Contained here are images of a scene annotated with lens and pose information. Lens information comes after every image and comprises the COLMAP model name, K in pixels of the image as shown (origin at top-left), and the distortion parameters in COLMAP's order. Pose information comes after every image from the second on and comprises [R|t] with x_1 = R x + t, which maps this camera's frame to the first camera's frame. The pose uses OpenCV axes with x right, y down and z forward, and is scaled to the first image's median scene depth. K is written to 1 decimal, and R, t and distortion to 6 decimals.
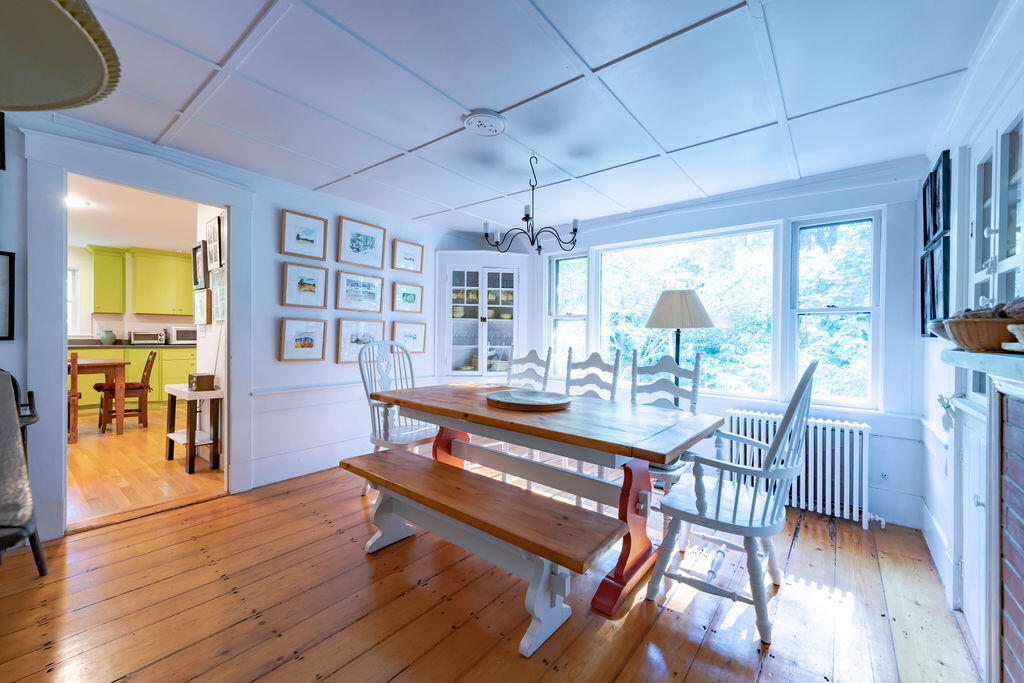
lens RADIAL K [[401.9, 0, 519.4], [0, 401.9, 340.6], [0, 0, 1]] dist [0.003738, 0.000234]
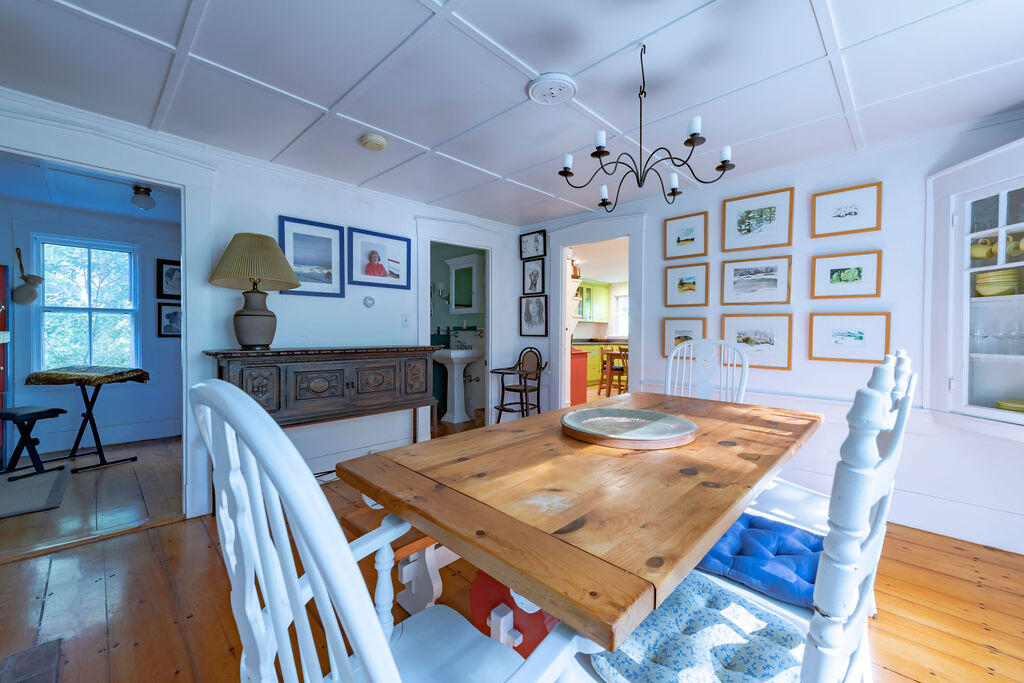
lens RADIAL K [[401.9, 0, 512.6], [0, 401.9, 344.4], [0, 0, 1]] dist [0.003738, 0.000234]
pose [[-0.102261, 0.011462, -0.994692, 0.483002], [-0.019879, 0.999710, 0.013564, 0.007591], [0.994559, 0.021161, -0.102003, 0.613717]]
